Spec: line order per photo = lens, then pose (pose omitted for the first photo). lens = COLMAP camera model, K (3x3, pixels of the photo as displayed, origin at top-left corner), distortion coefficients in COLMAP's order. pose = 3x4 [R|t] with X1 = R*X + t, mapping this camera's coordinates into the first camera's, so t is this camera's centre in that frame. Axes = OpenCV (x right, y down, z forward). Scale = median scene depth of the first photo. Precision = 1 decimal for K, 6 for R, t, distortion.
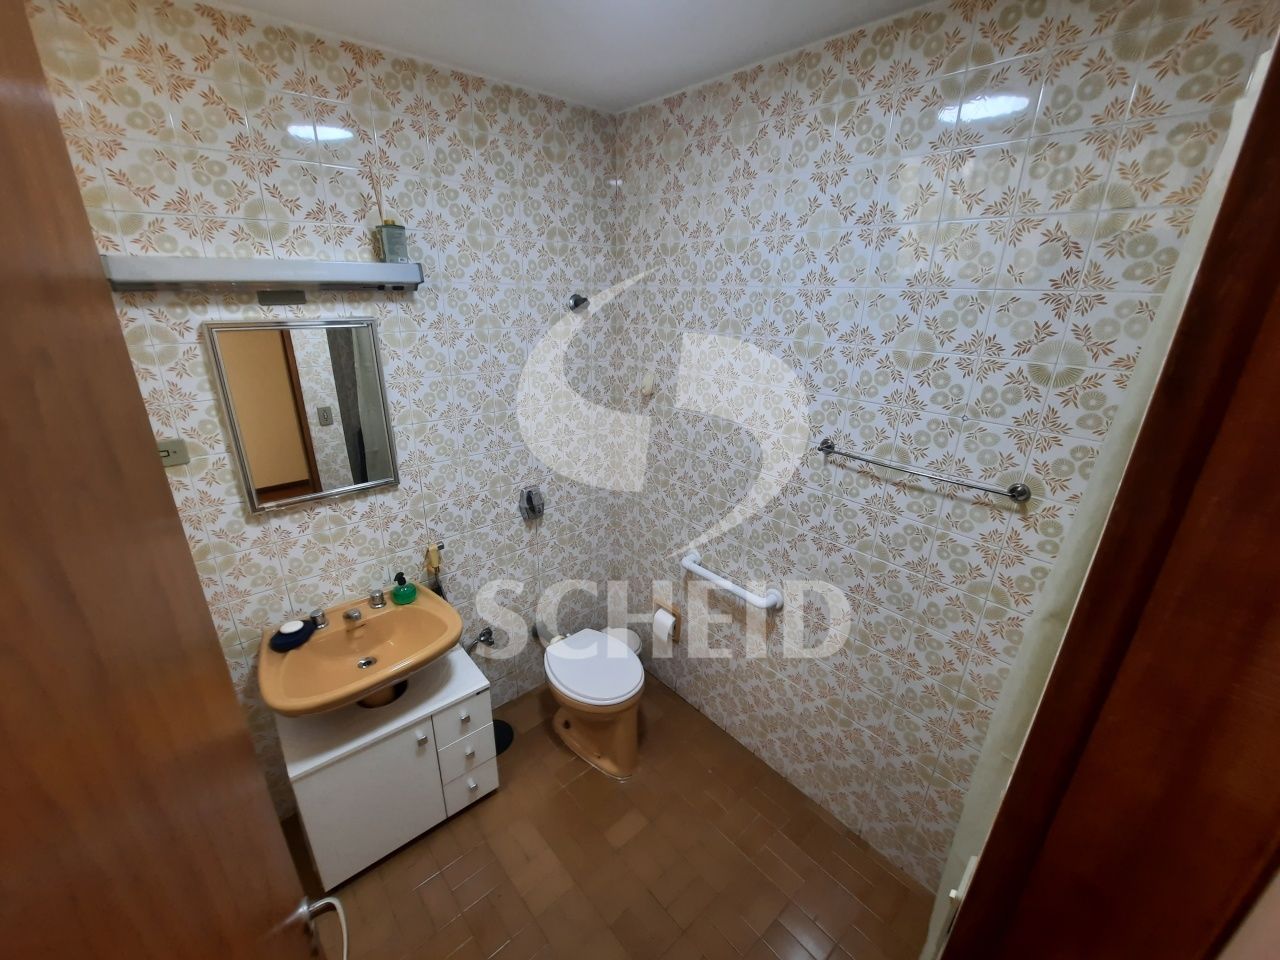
lens RADIAL K [[507.8, 0, 642.5], [0, 507.8, 479.5], [0, 0, 1]] dist [-0.015033, 0.000185]
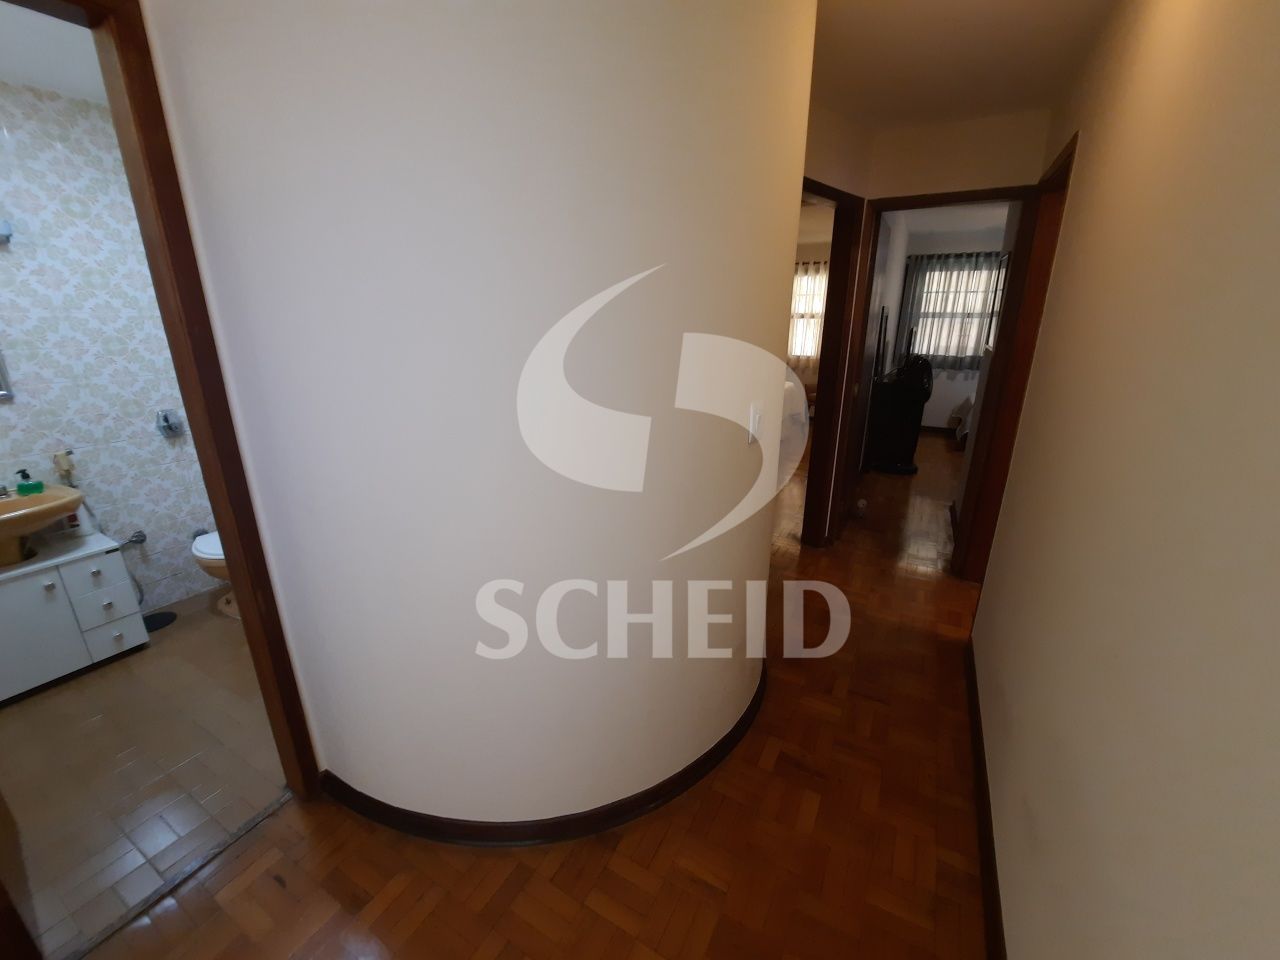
lens RADIAL K [[507.8, 0, 641.1], [0, 507.8, 479.1], [0, 0, 1]] dist [-0.015033, 0.000185]
pose [[0.942927, -0.126676, 0.307965, 0.556523], [0.144445, 0.988876, -0.035504, 0.457777], [-0.300041, 0.077962, 0.950735, -0.593020]]
